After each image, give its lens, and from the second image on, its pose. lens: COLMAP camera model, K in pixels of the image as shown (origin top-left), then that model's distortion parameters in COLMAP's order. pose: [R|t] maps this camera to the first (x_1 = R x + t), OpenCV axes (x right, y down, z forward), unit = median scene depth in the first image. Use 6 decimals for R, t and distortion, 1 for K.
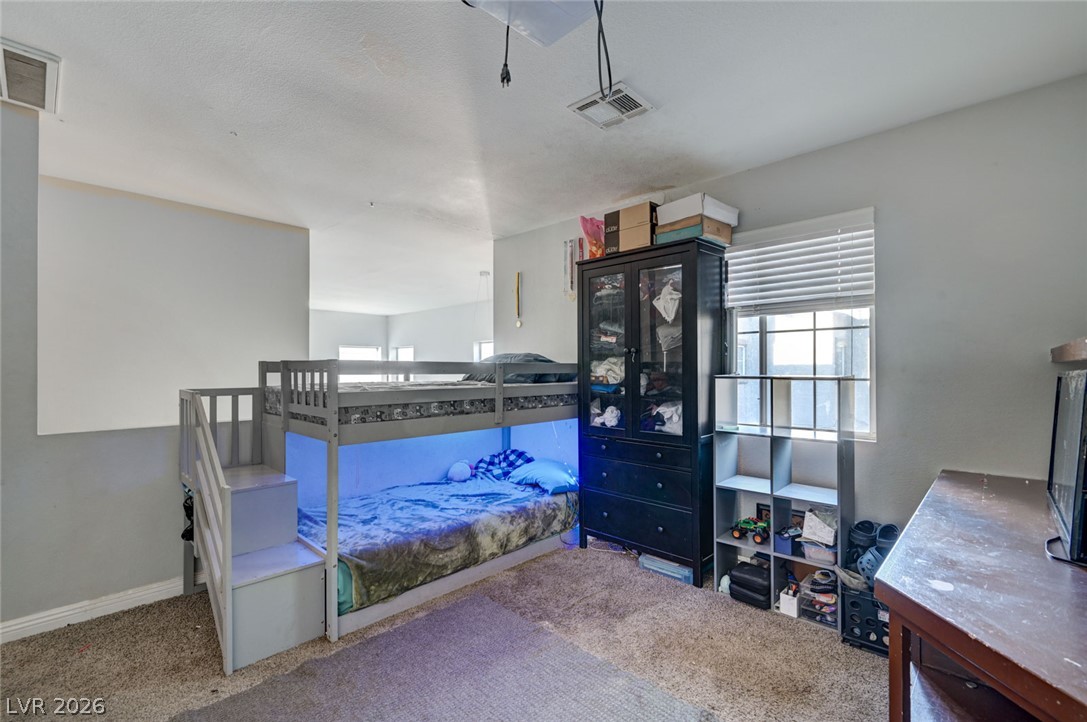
lens RADIAL K [[481.7, 0, 544.9], [0, 481.7, 363.0], [0, 0, 1]] dist [0.001834, 0.000033]
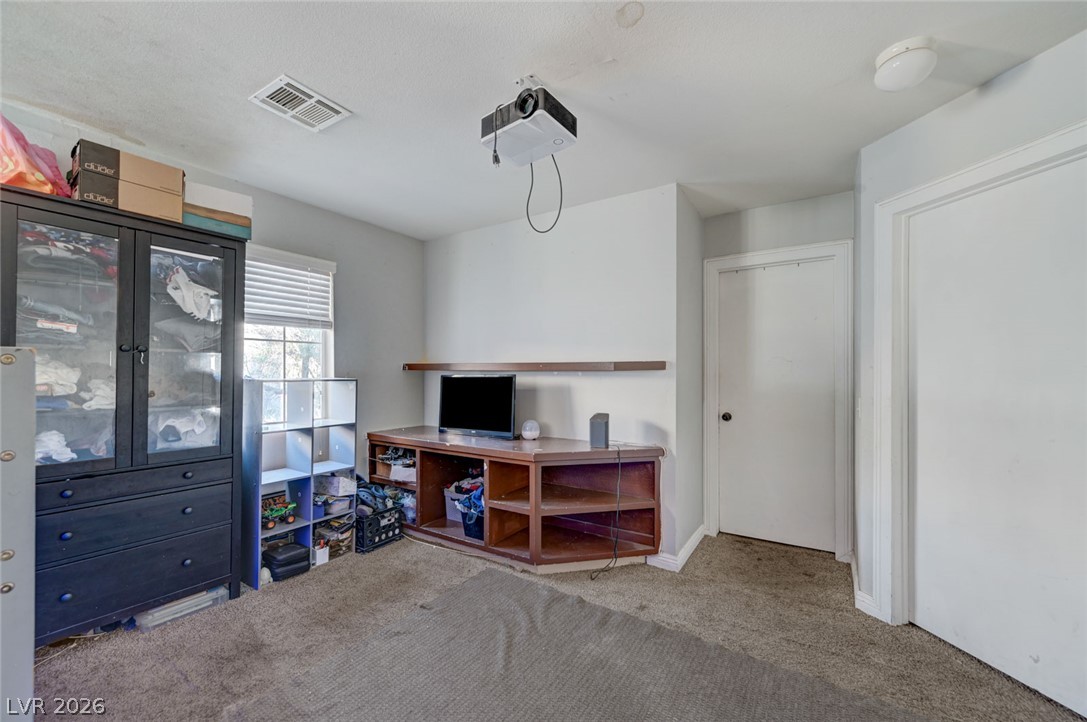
lens RADIAL K [[429.2, 0, 546.3], [0, 429.2, 369.1], [0, 0, 1]] dist [0.000379, 0.000304]
pose [[-0.178767, 0.010367, 0.983837, -0.637228], [-0.011320, 0.999857, -0.012593, 0.008077], [-0.983826, -0.013388, -0.178624, 0.537183]]
